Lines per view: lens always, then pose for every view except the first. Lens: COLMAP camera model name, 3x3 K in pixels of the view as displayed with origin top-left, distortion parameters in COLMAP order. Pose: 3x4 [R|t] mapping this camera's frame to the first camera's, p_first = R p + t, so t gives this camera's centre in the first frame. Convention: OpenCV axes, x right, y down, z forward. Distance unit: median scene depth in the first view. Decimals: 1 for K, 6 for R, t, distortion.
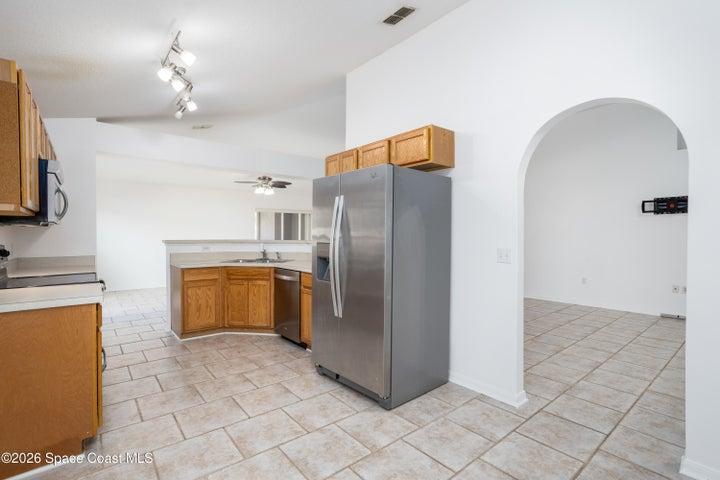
lens RADIAL K [[348.2, 0, 355.8], [0, 348.2, 239.4], [0, 0, 1]] dist [-0.006759, 0.000782]
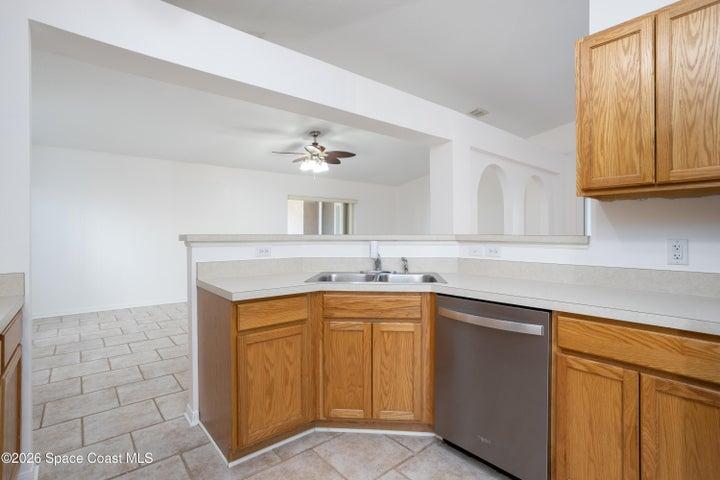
lens RADIAL K [[348.2, 0, 357.2], [0, 348.2, 236.8], [0, 0, 1]] dist [-0.006759, 0.000782]
pose [[0.999816, -0.008250, 0.017294, -0.335622], [0.008267, 0.999965, -0.000904, 0.005931], [-0.017286, 0.001046, 0.999850, 0.539161]]
